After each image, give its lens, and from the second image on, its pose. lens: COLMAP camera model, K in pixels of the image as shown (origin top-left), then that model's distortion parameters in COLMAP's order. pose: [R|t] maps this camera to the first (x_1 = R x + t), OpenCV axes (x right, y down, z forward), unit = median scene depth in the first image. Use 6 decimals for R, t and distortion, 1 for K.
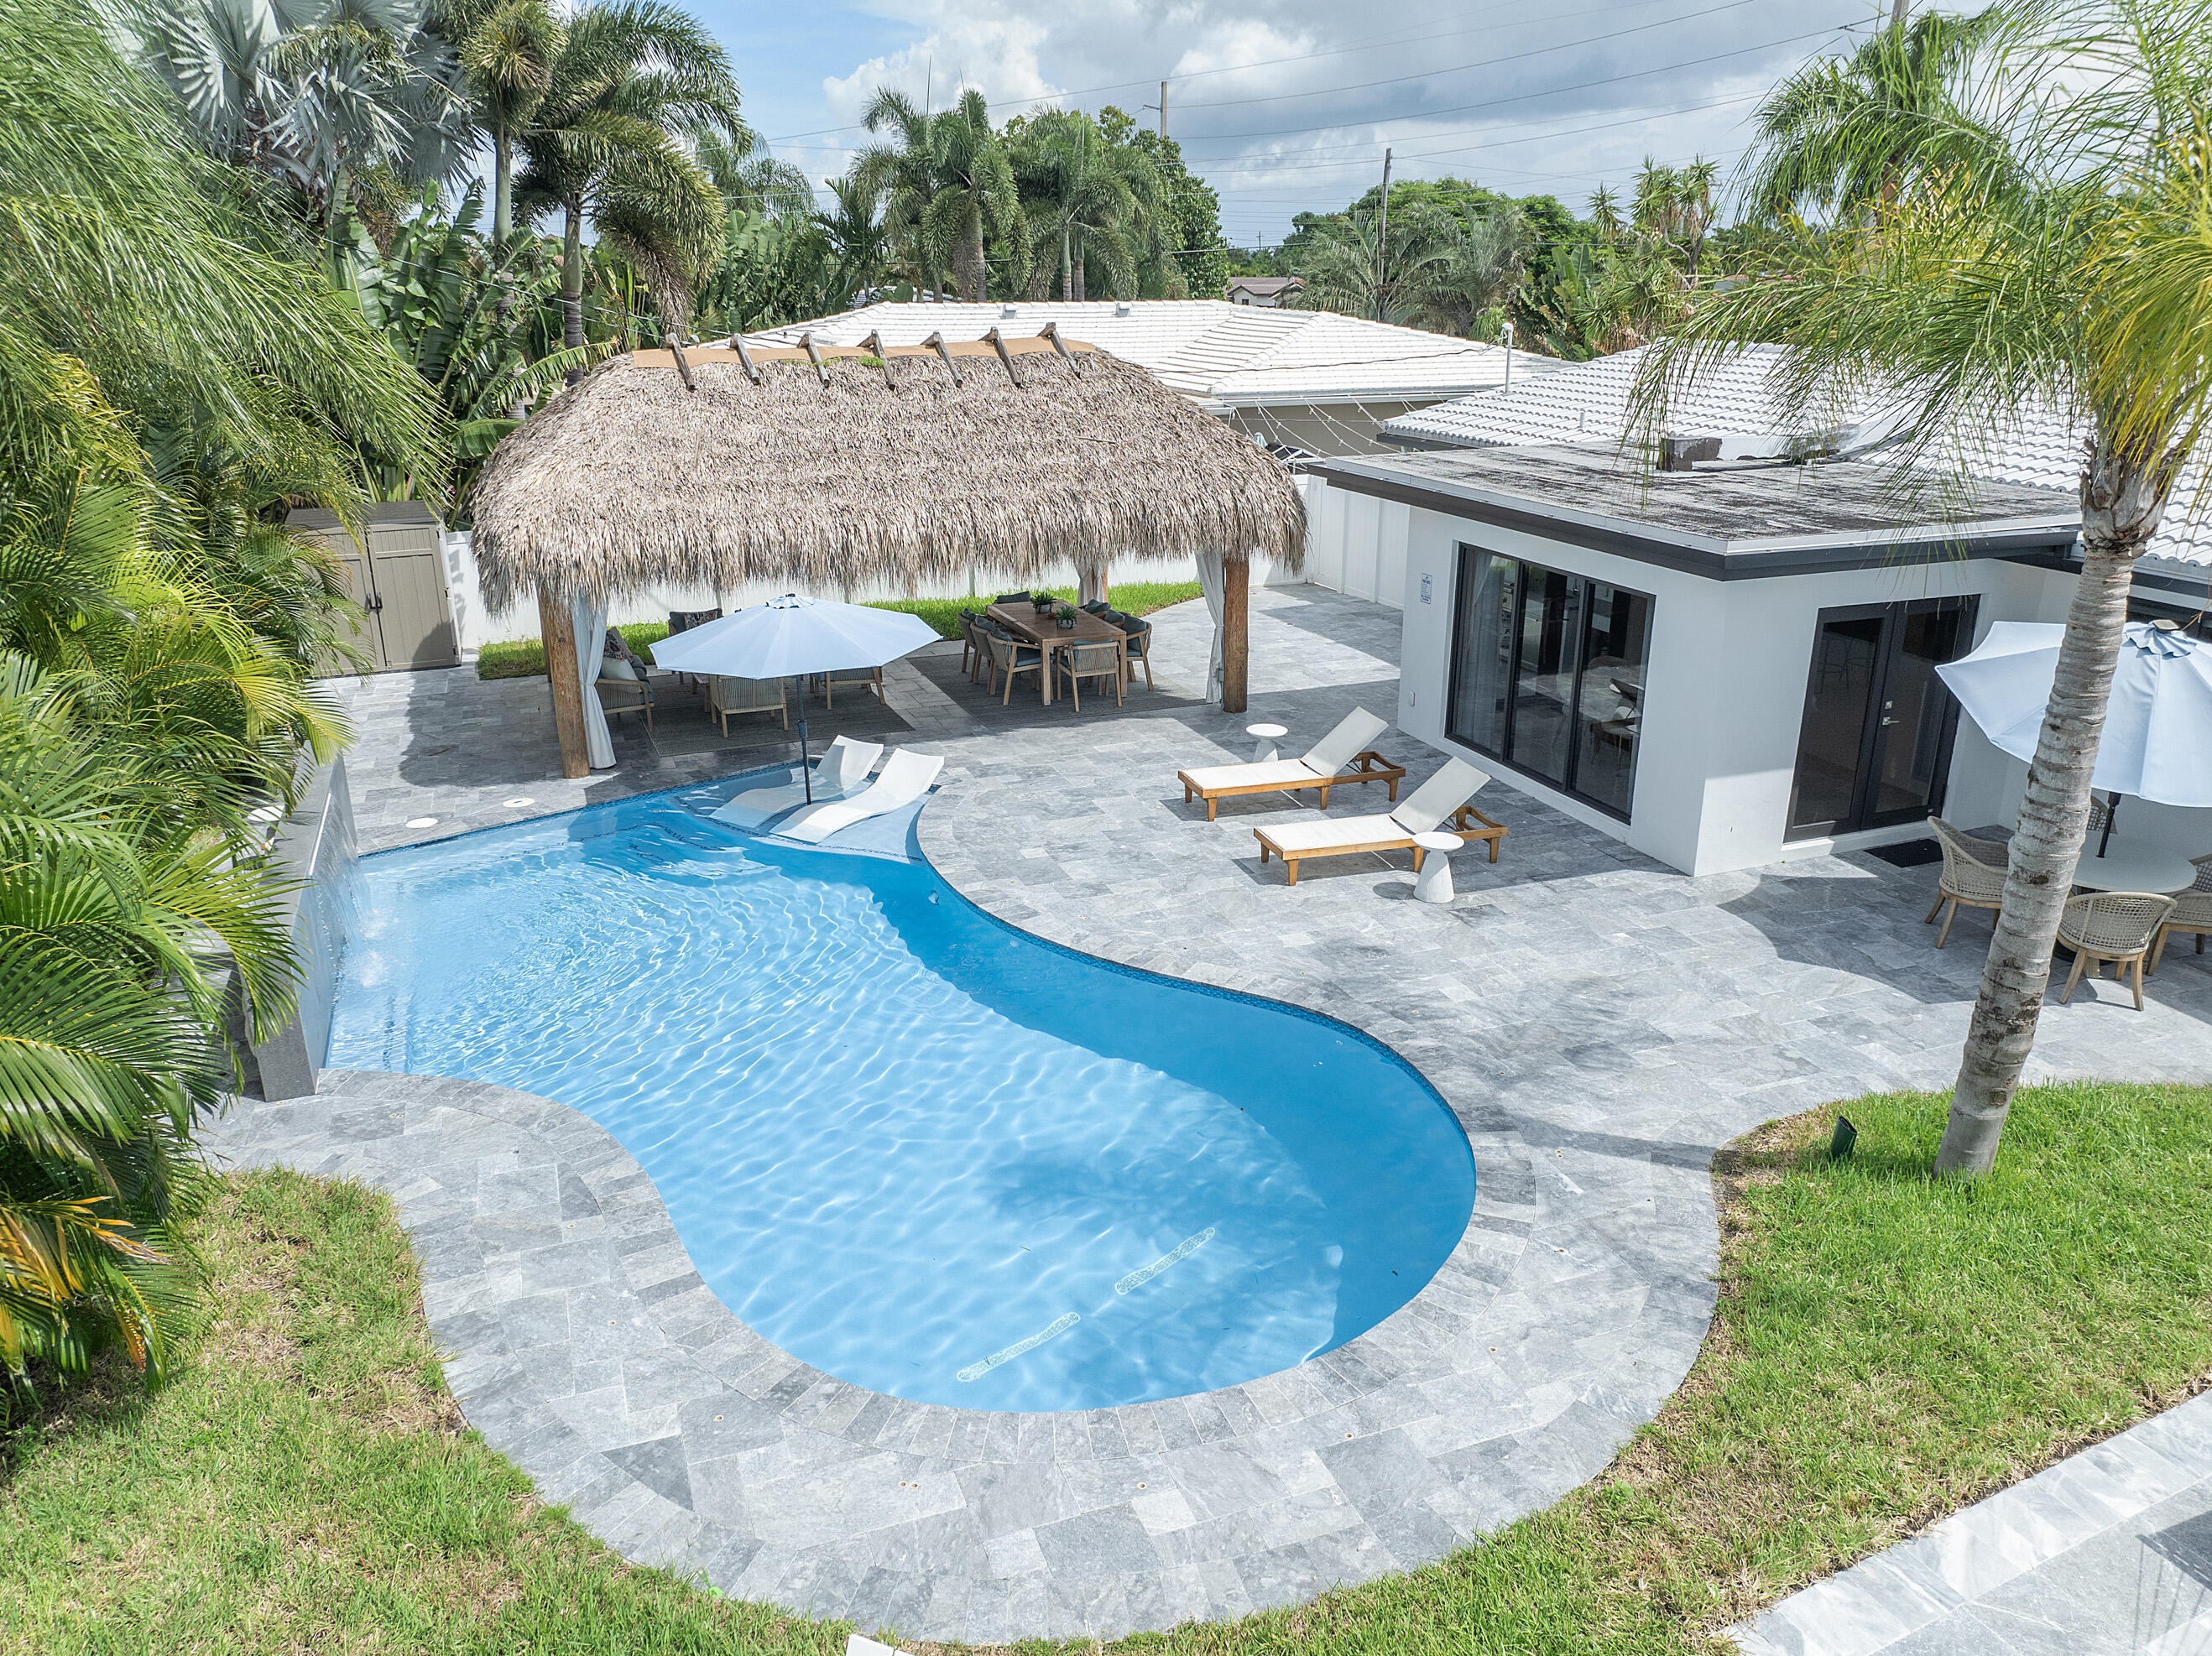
lens RADIAL K [[1561.0, 0, 1111.3], [0, 1561.0, 814.9], [0, 0, 1]] dist [-0.026684, -0.010053]
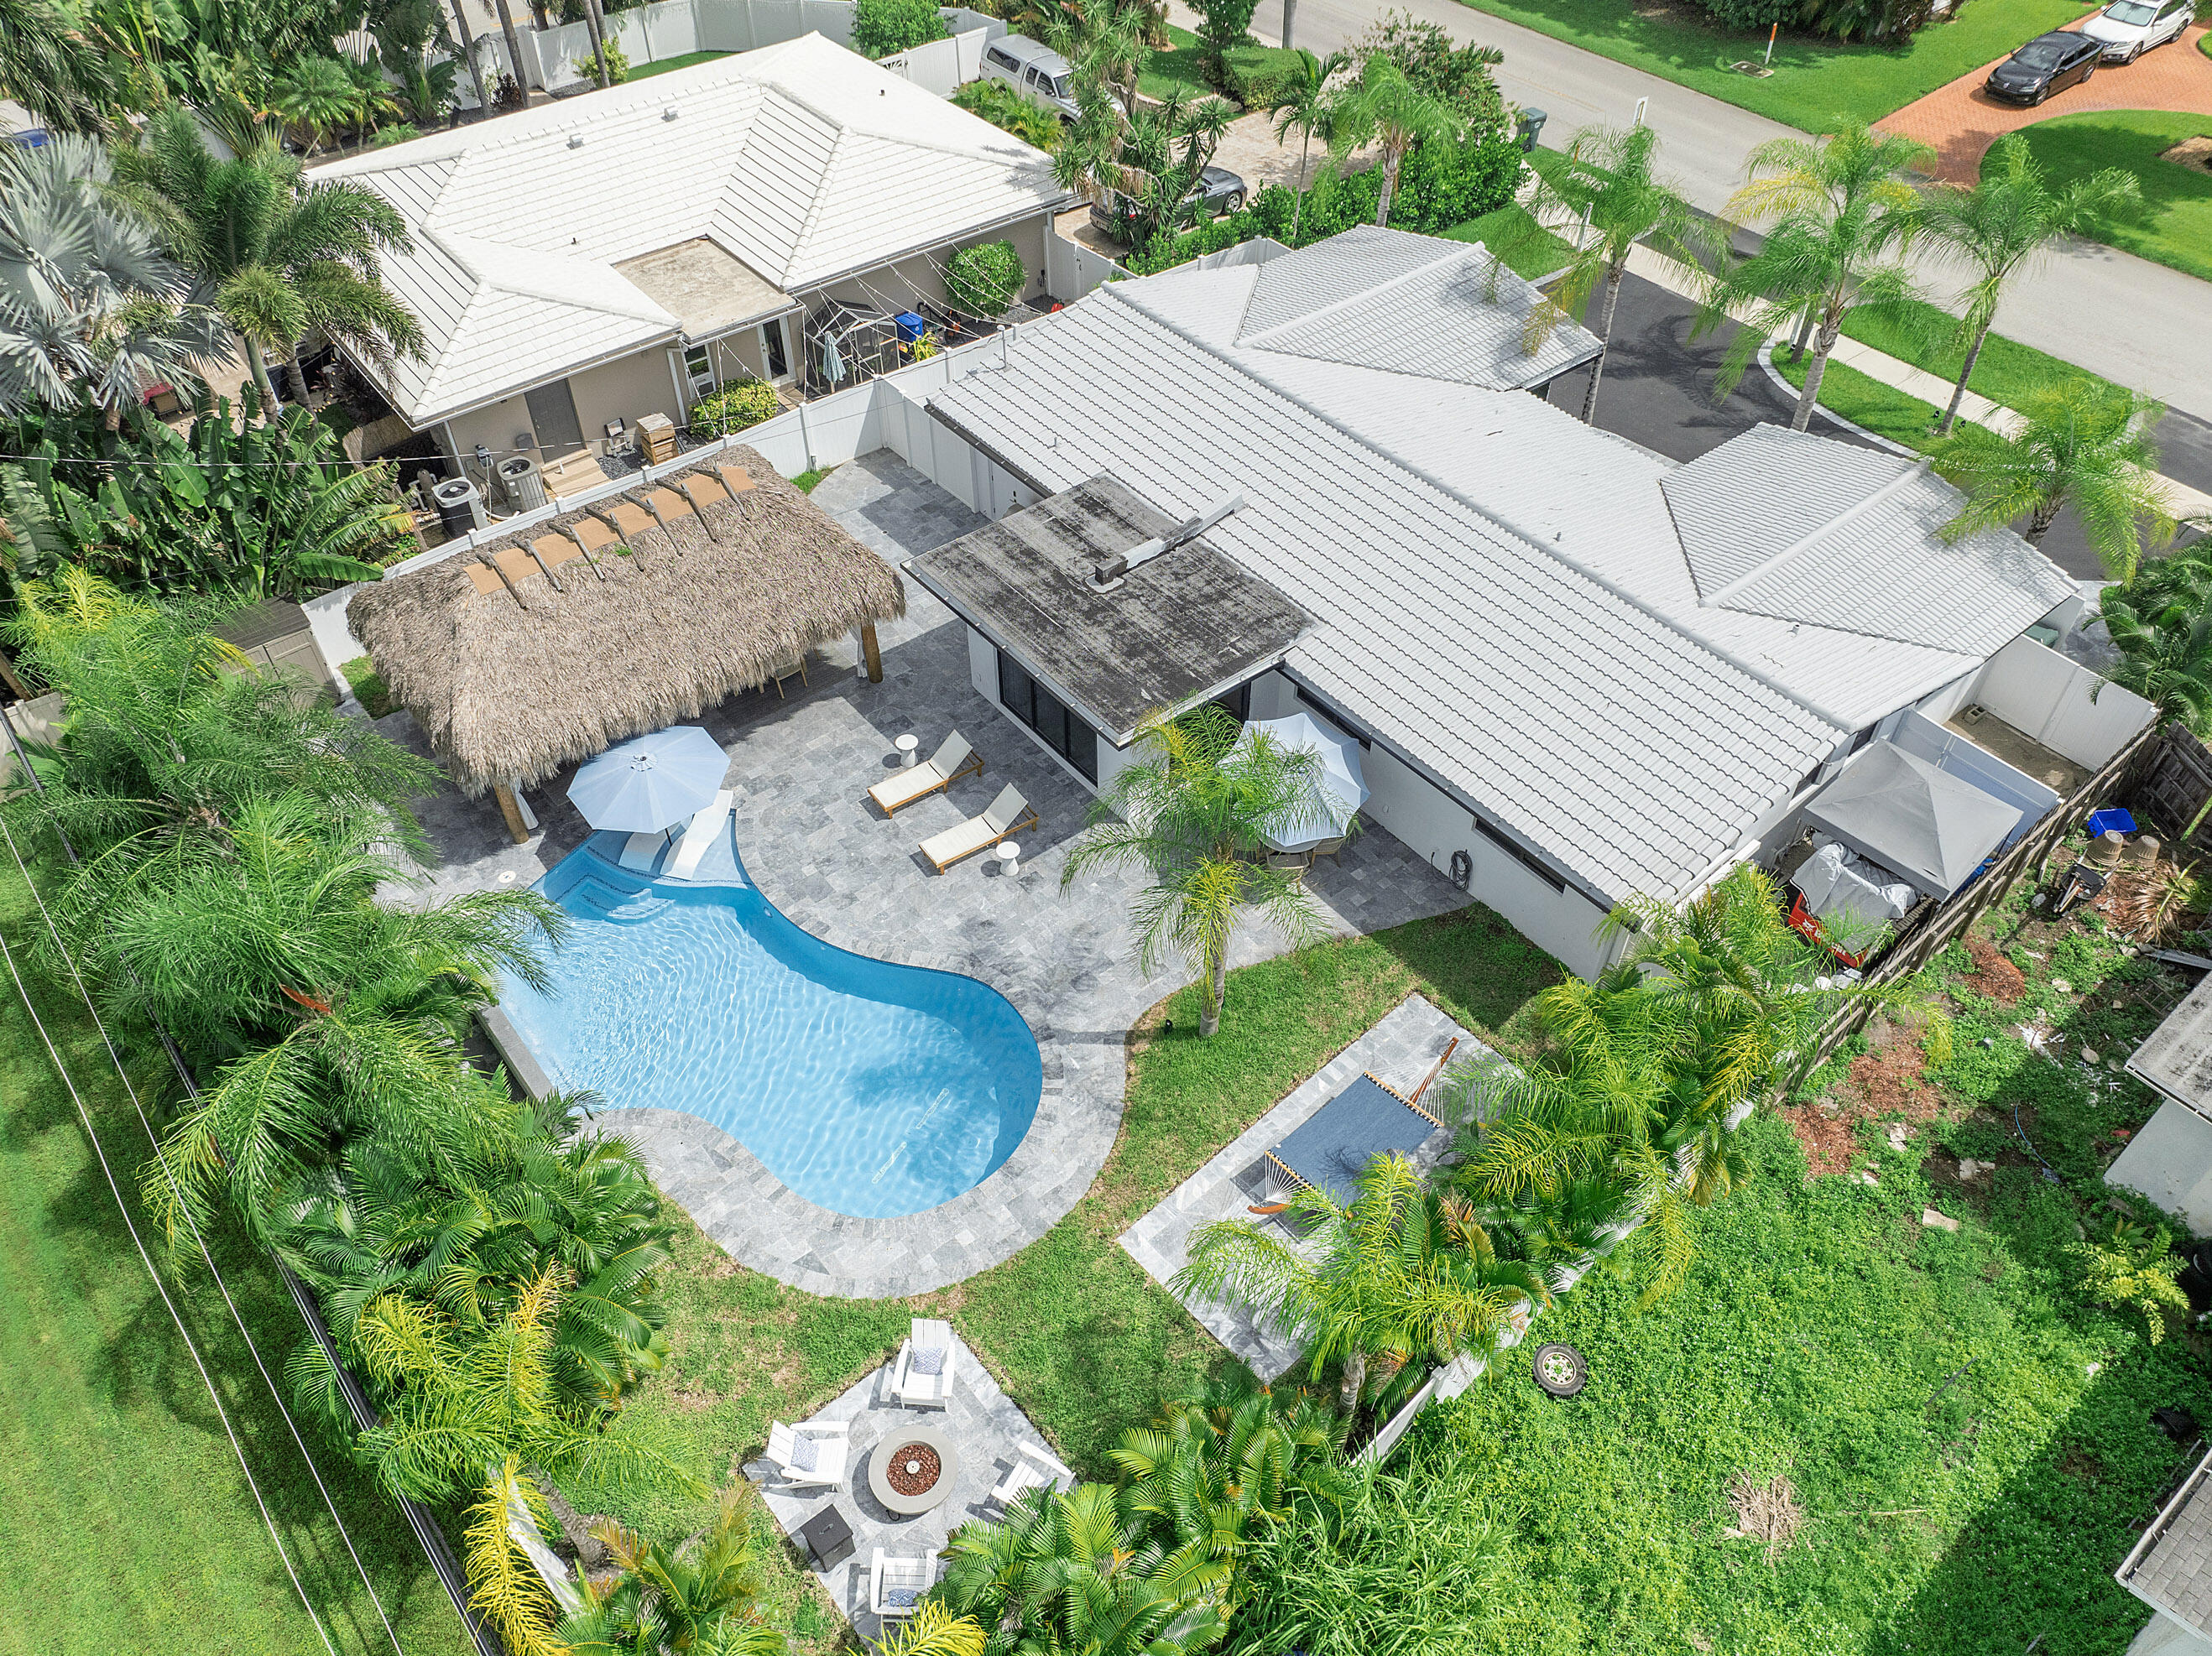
lens RADIAL K [[1561.0, 0, 1104.4], [0, 1561.0, 840.8], [0, 0, 1]] dist [-0.026684, -0.010053]
pose [[0.955287, -0.214324, 0.203698, -0.124931], [0.098571, 0.880337, 0.463994, -1.274650], [-0.278768, -0.423168, 0.862100, -1.136424]]
